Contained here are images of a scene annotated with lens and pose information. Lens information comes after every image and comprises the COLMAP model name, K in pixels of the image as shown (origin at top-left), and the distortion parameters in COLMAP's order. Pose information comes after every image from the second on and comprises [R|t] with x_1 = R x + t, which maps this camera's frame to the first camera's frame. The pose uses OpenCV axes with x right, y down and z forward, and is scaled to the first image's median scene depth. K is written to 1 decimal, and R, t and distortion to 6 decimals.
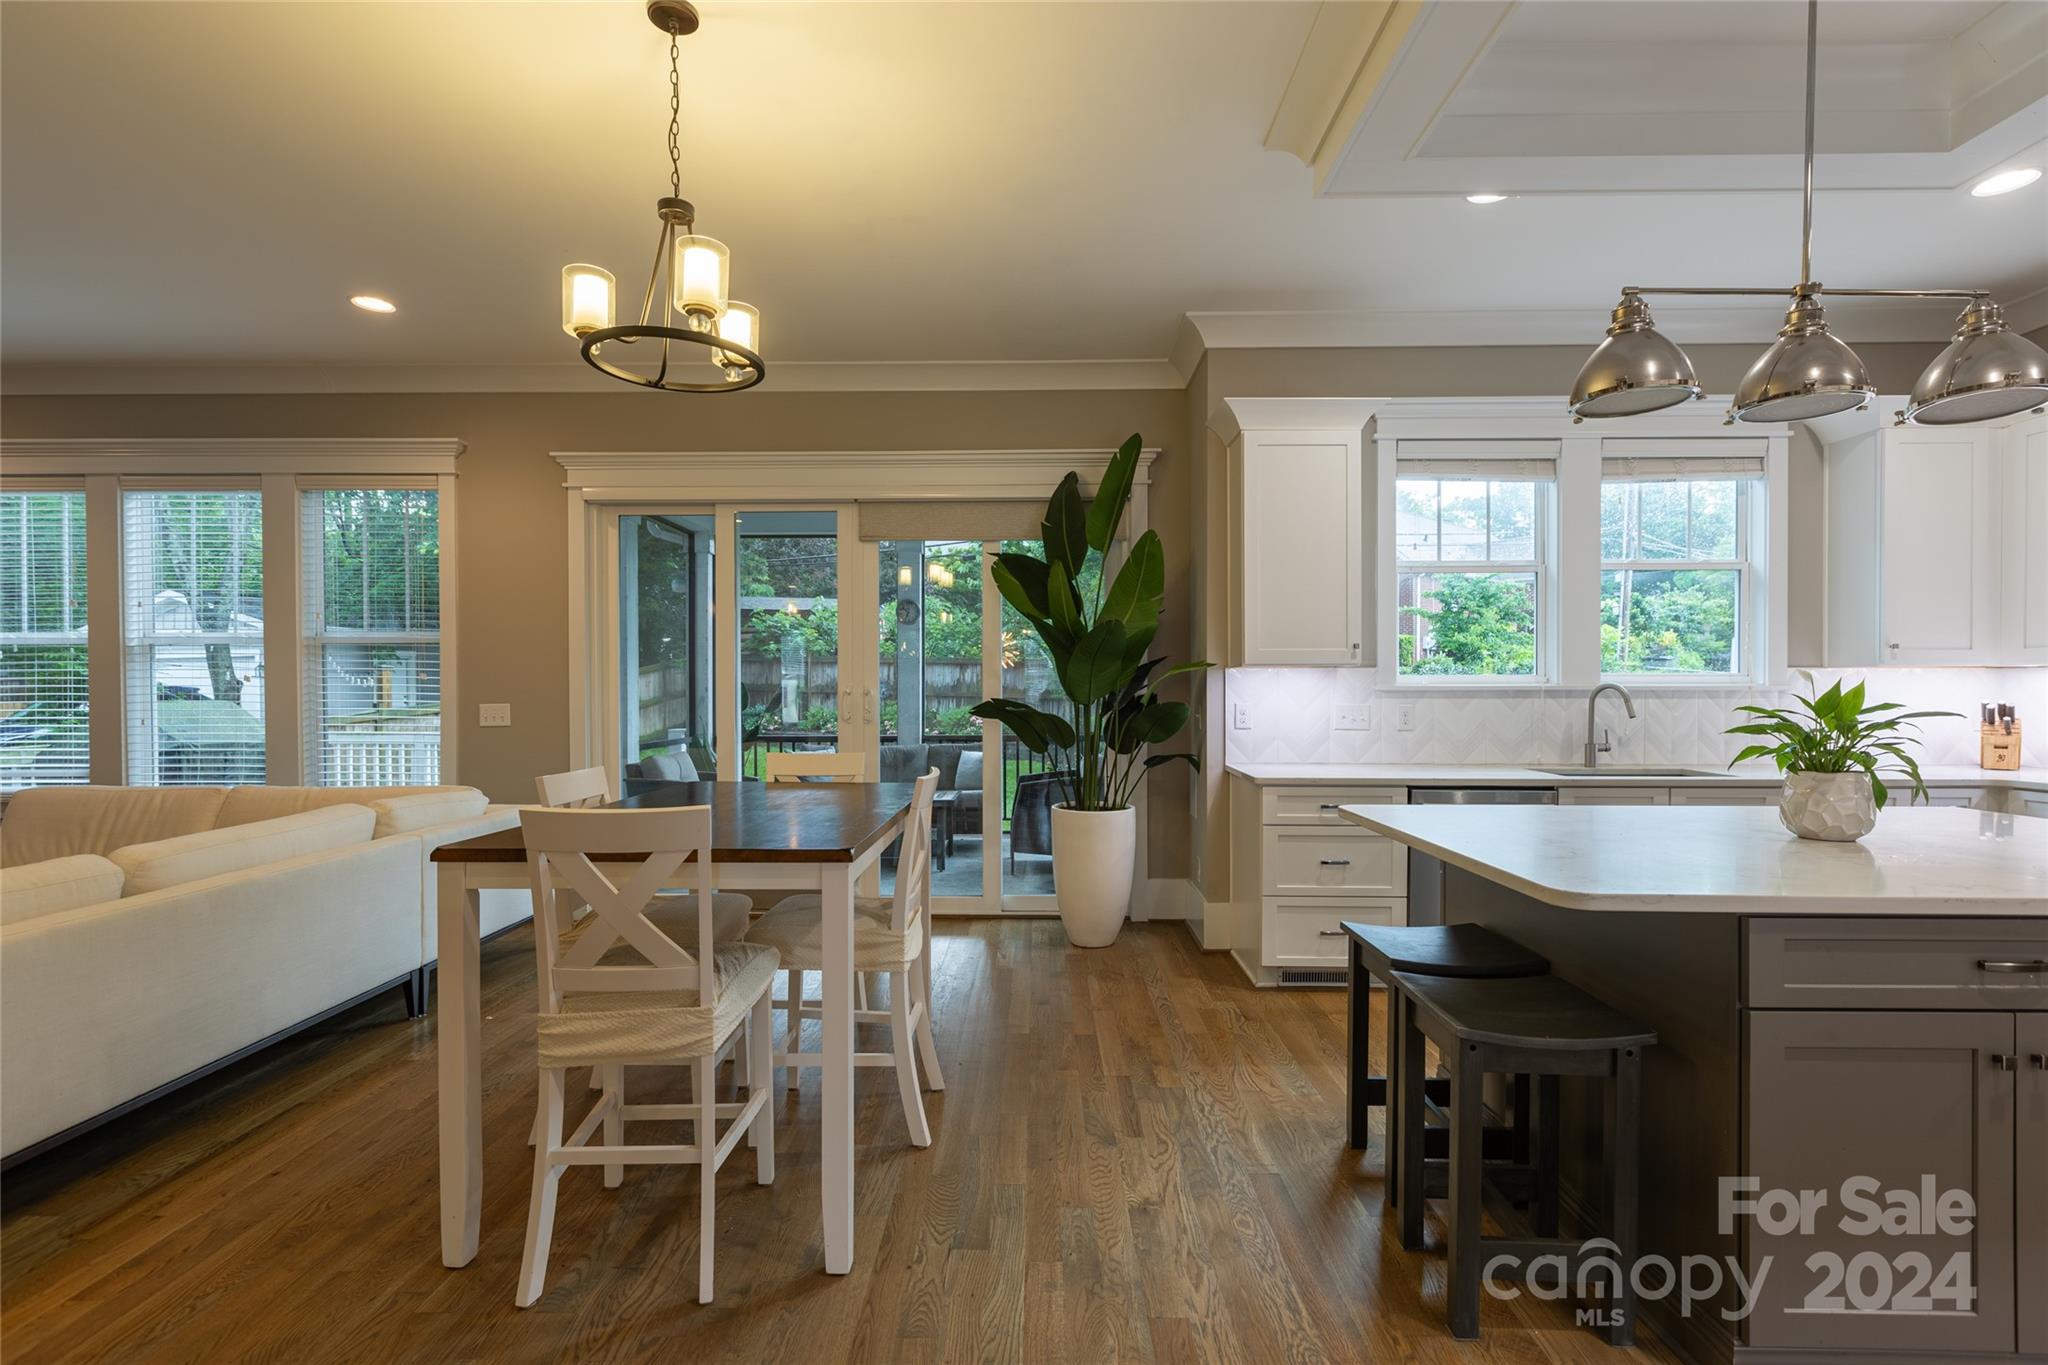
lens RADIAL K [[939.3, 0, 1003.2], [0, 939.3, 701.4], [0, 0, 1]] dist [-0.001490, -0.000355]
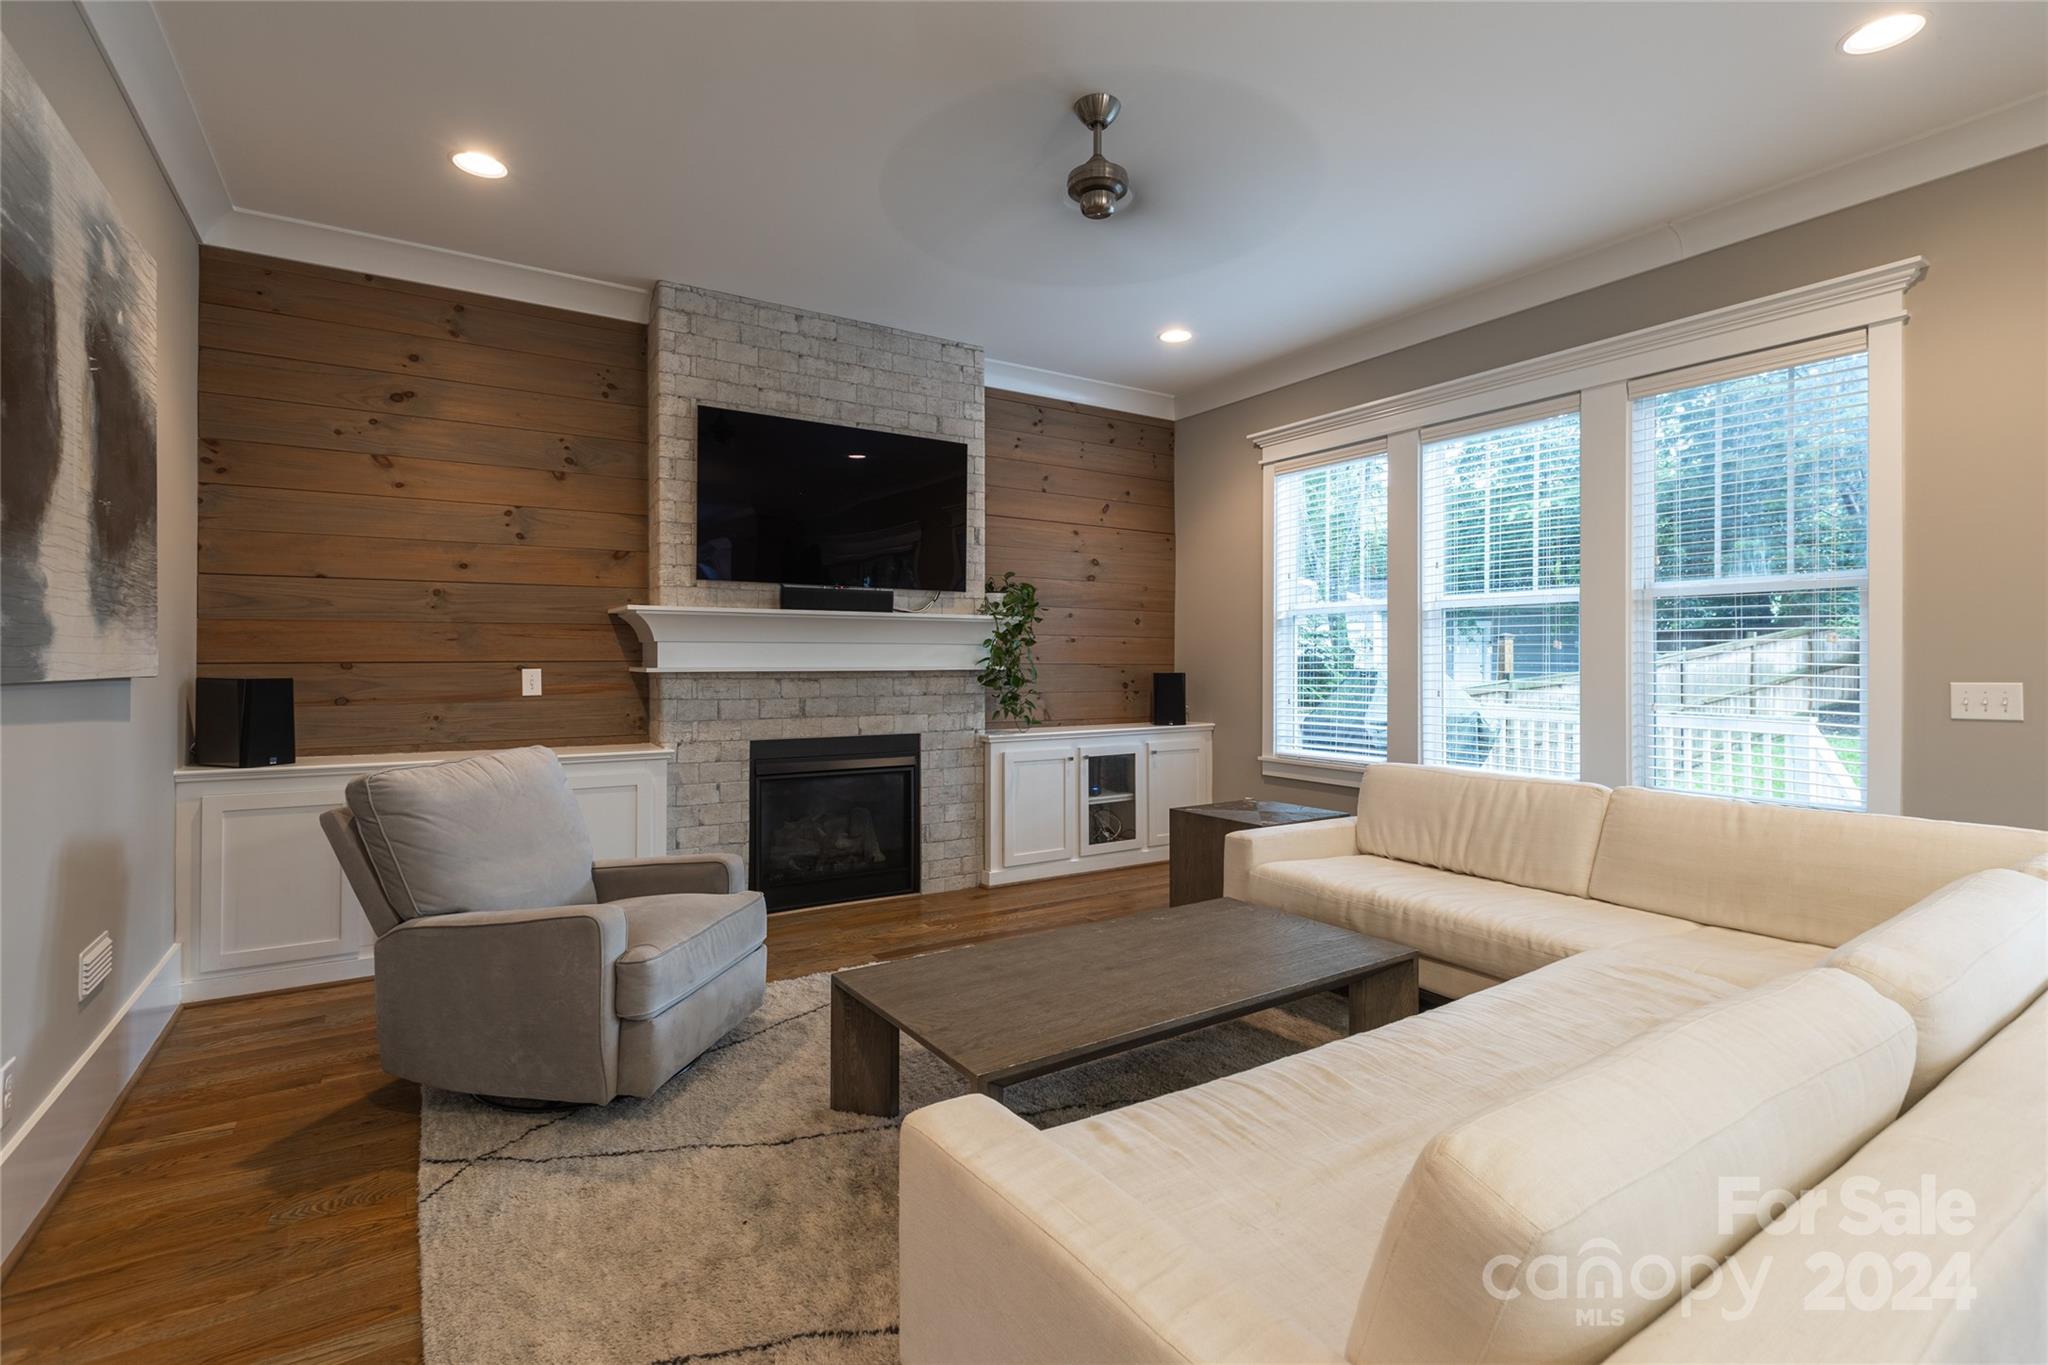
lens RADIAL K [[938.9, 0, 1033.8], [0, 938.9, 661.8], [0, 0, 1]] dist [0.002795, 0.001313]
pose [[0.560961, 0.004082, -0.827832, -0.428282], [-0.011889, 0.999924, -0.003126, -0.001331], [0.827757, 0.011596, 0.560968, 0.178425]]
